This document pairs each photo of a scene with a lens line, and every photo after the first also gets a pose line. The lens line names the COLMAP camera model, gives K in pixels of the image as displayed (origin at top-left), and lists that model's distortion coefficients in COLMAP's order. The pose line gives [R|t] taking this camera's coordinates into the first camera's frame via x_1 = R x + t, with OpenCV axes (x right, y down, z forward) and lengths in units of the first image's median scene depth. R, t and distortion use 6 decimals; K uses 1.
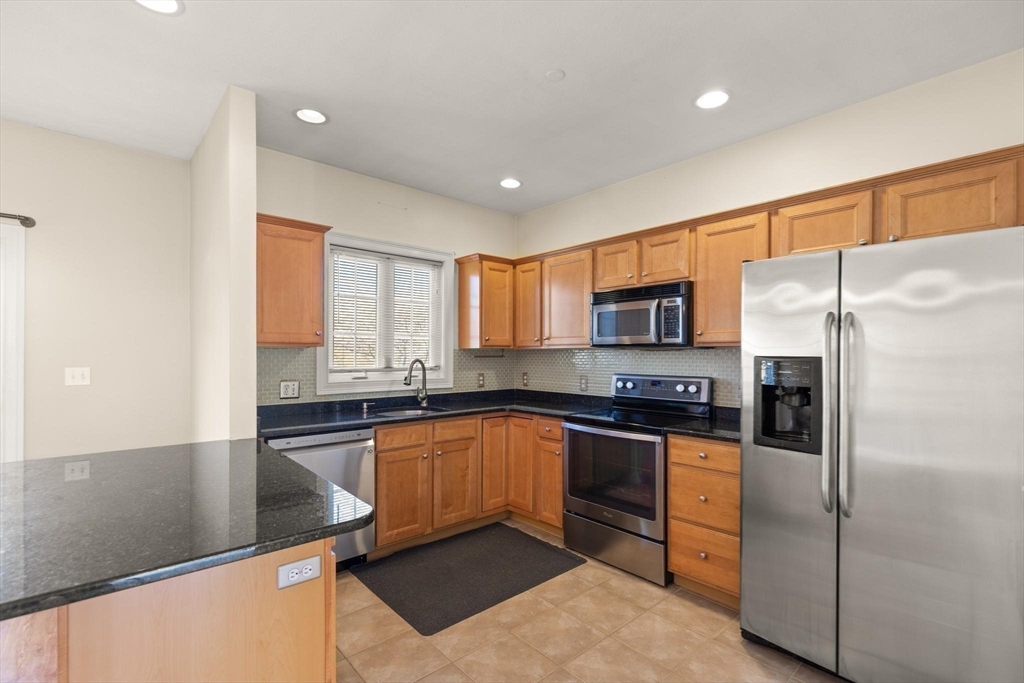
lens RADIAL K [[469.3, 0, 515.4], [0, 469.3, 352.2], [0, 0, 1]] dist [0.011496, -0.003997]
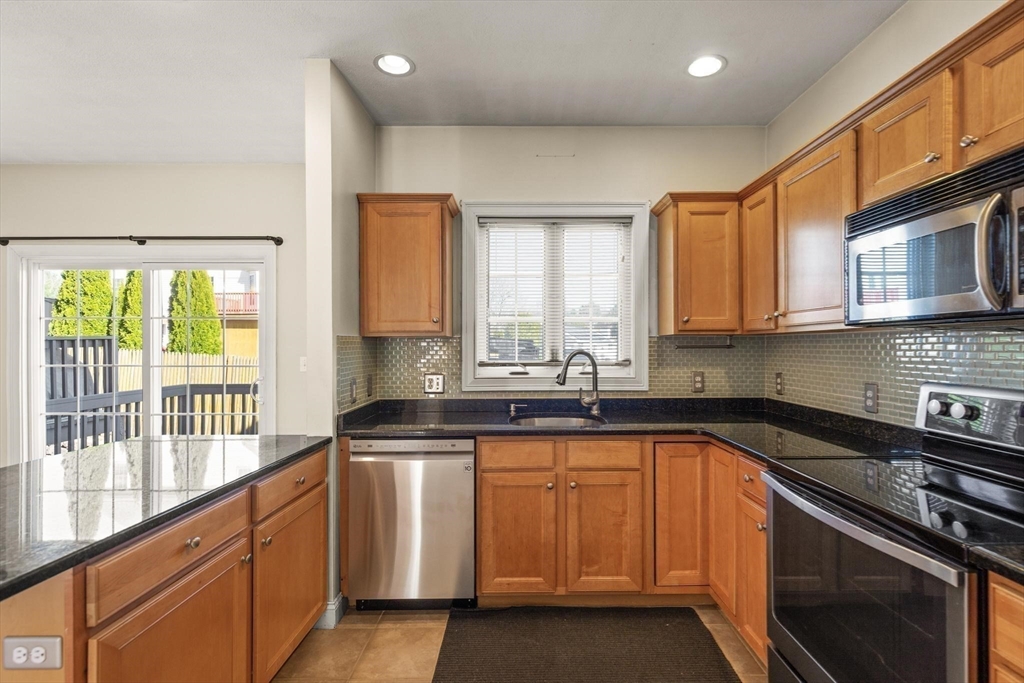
lens RADIAL K [[469.3, 0, 517.7], [0, 469.3, 343.3], [0, 0, 1]] dist [0.011496, -0.003997]
pose [[0.745916, -0.007820, -0.665995, 0.247835], [0.008128, 0.999963, -0.002638, 0.005072], [0.665991, -0.003446, 0.745952, 0.427249]]
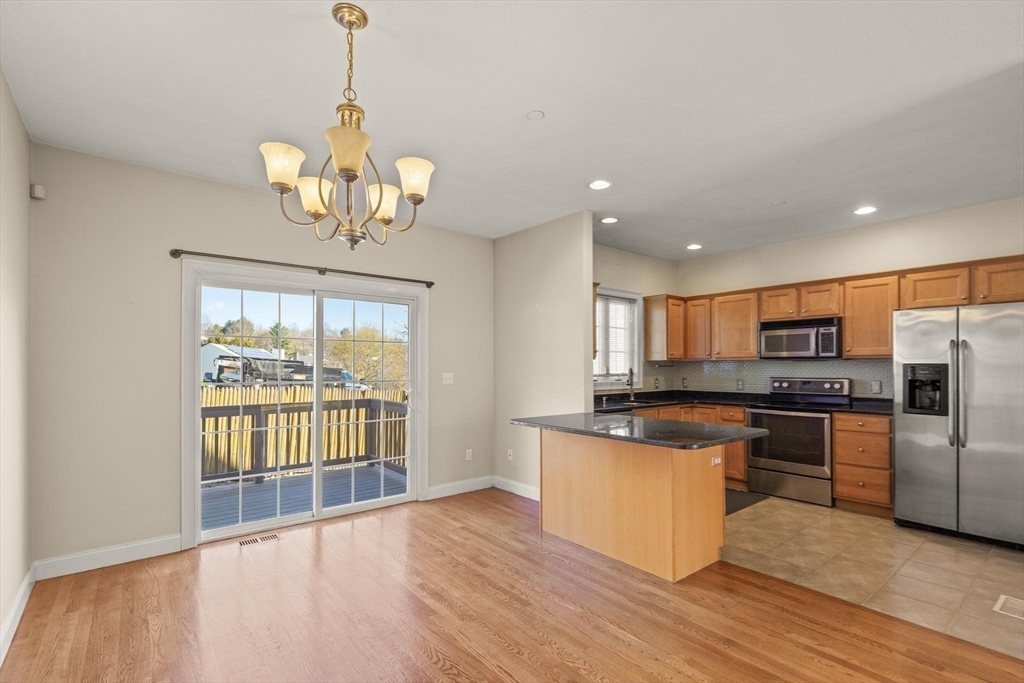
lens RADIAL K [[469.3, 0, 523.4], [0, 469.3, 363.4], [0, 0, 1]] dist [0.011496, -0.003997]
pose [[0.999278, -0.004587, -0.037711, -0.558869], [0.004497, 0.999987, -0.002452, 0.003663], [0.037722, 0.002280, 0.999286, -0.545560]]
